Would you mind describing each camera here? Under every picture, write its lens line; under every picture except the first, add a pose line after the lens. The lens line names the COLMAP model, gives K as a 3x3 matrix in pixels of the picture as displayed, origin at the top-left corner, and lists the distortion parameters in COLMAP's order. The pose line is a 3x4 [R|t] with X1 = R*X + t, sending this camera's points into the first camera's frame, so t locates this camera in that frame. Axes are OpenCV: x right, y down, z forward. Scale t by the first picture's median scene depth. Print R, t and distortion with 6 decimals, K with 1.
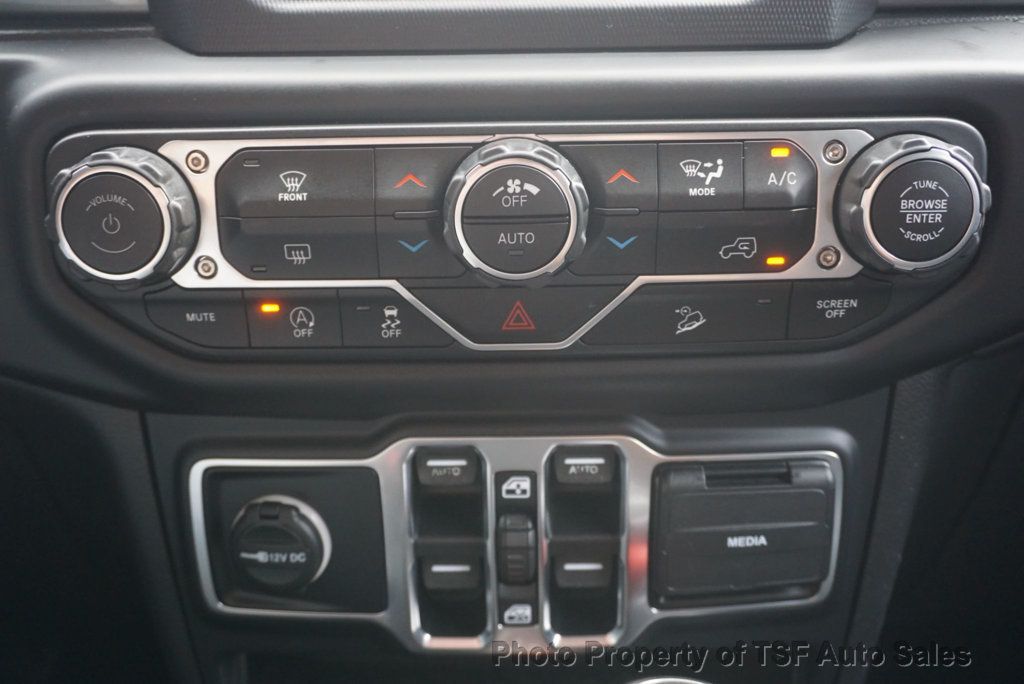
lens RADIAL K [[1139.2, 0, 525.7], [0, 1139.2, 305.3], [0, 0, 1]] dist [-0.040941, 0.000000]
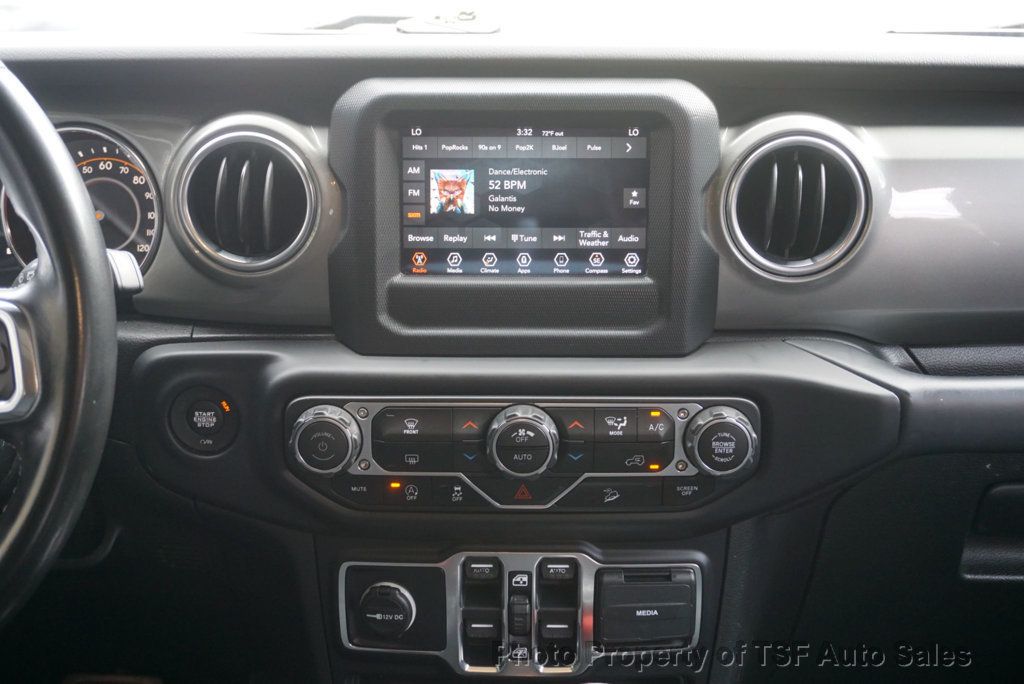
lens RADIAL K [[1297.0, 0, 506.4], [0, 1297.0, 338.9], [0, 0, 1]] dist [-0.010972, 0.000000]
pose [[0.999737, 0.016066, -0.016341, -0.002752], [-0.016532, 0.999450, -0.028759, -0.177234], [0.015870, 0.029022, 0.999453, -1.158804]]
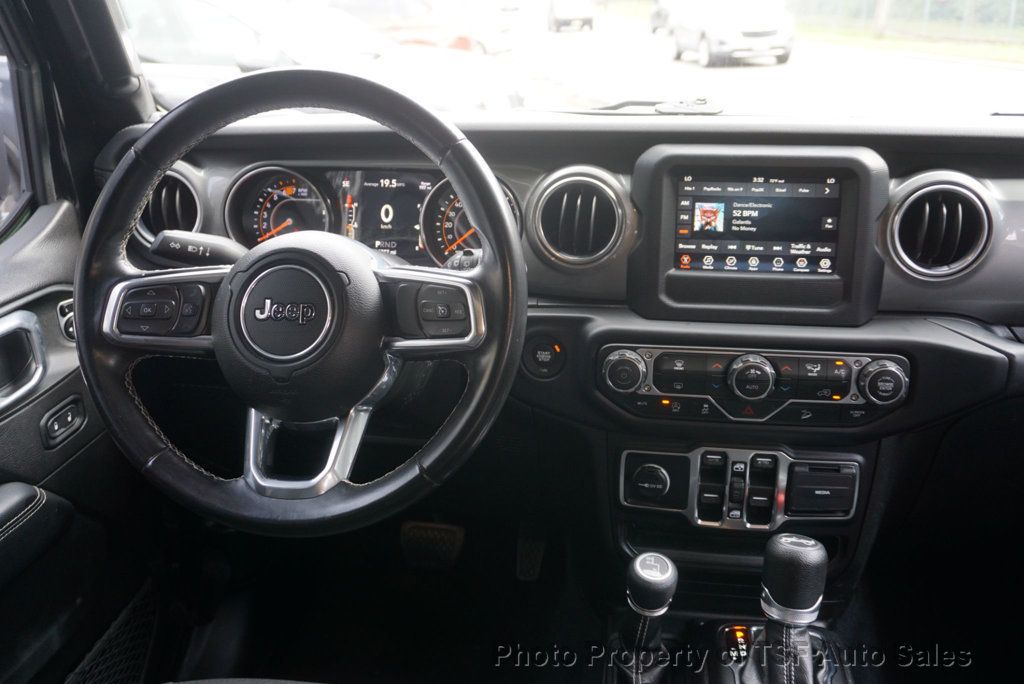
lens RADIAL K [[911.2, 0, 520.1], [0, 911.2, 333.5], [0, 0, 1]] dist [-0.016757, 0.019501]
pose [[0.988277, 0.050660, -0.144023, -0.255181], [-0.052161, 0.998616, -0.006662, -0.138432], [0.143487, 0.014096, 0.989552, -1.422710]]
